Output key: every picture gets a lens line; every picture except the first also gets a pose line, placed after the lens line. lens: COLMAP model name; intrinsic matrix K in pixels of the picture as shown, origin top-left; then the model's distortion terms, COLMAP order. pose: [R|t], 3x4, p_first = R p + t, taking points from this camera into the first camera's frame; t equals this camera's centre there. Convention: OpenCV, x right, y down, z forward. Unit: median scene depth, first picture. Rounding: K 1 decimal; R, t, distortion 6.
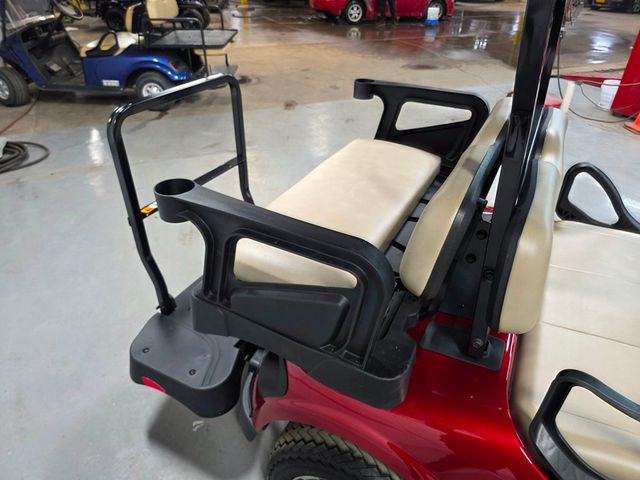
lens RADIAL K [[421.8, 0, 315.6], [0, 421.8, 237.0], [0, 0, 1]] dist [0.050700, -0.048197]
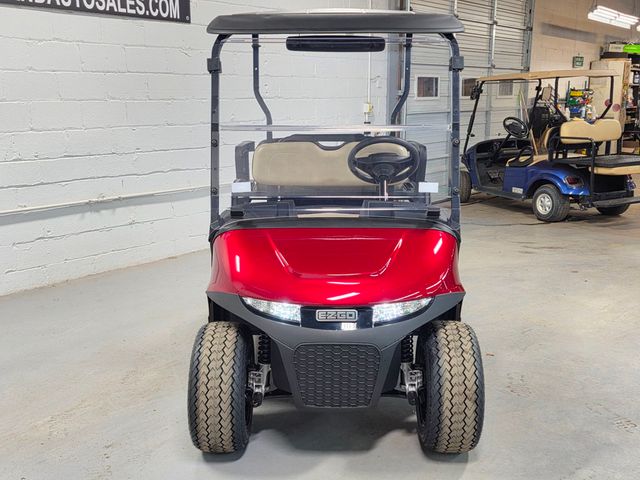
lens RADIAL K [[709.3, 0, 325.1], [0, 709.3, 243.0], [0, 0, 1]] dist [0.065403, -0.013754]
pose [[0.452144, 0.158578, -0.877735, 0.875659], [-0.475516, 0.875415, -0.086792, 0.135921], [0.754619, 0.456620, 0.471220, -0.143212]]
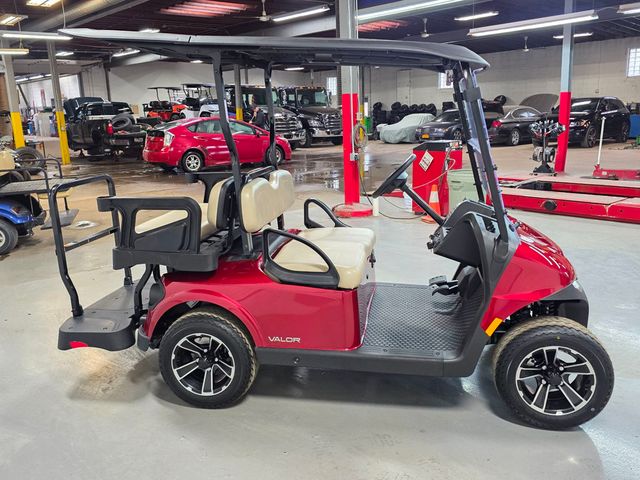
lens RADIAL K [[560.0, 0, 320.0], [0, 560.0, 240.0], [0, 0, 1]] dist [0.008055, 0.000430]
pose [[0.953894, -0.110268, 0.279154, -0.017014], [0.200667, 0.925942, -0.319943, 0.240759], [-0.223201, 0.361209, 0.905378, -0.361147]]
